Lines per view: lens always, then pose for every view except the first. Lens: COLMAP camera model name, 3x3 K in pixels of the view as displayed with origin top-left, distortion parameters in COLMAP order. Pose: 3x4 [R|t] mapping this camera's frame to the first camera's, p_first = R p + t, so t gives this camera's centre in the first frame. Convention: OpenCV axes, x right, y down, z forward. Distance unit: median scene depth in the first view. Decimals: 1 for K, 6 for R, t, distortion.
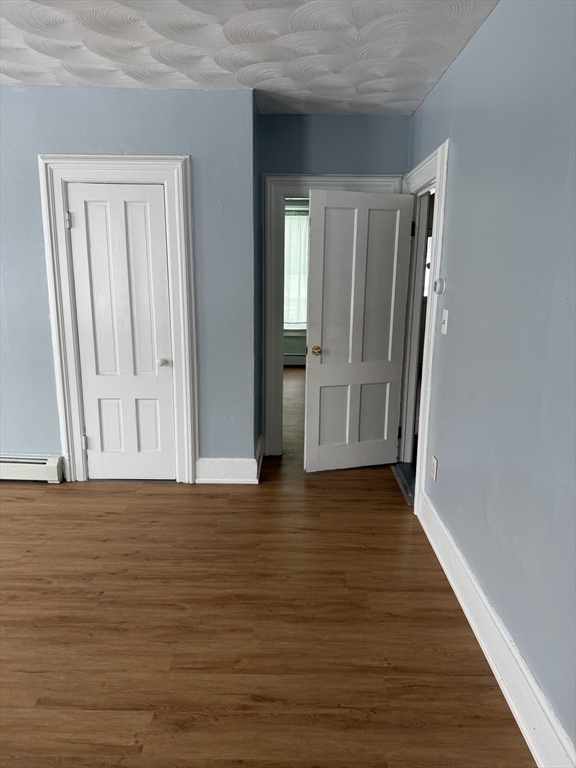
lens RADIAL K [[545.2, 0, 287.8], [0, 545.2, 377.2], [0, 0, 1]] dist [0.014258, -0.025236]
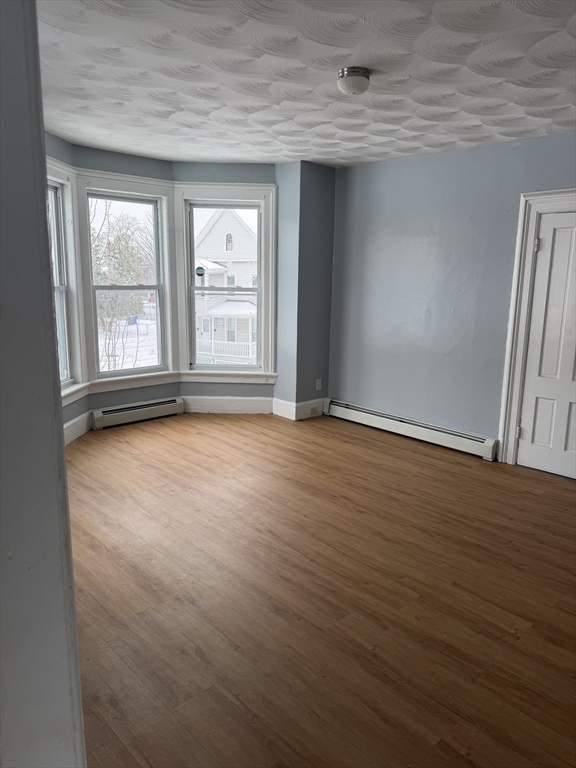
lens RADIAL K [[545.2, 0, 292.0], [0, 545.2, 382.1], [0, 0, 1]] dist [0.014258, -0.025236]
pose [[0.705047, 0.141079, -0.694986, 0.098299], [-0.156961, 0.986750, 0.041073, 0.046766], [0.691573, 0.080127, 0.717849, -0.216598]]
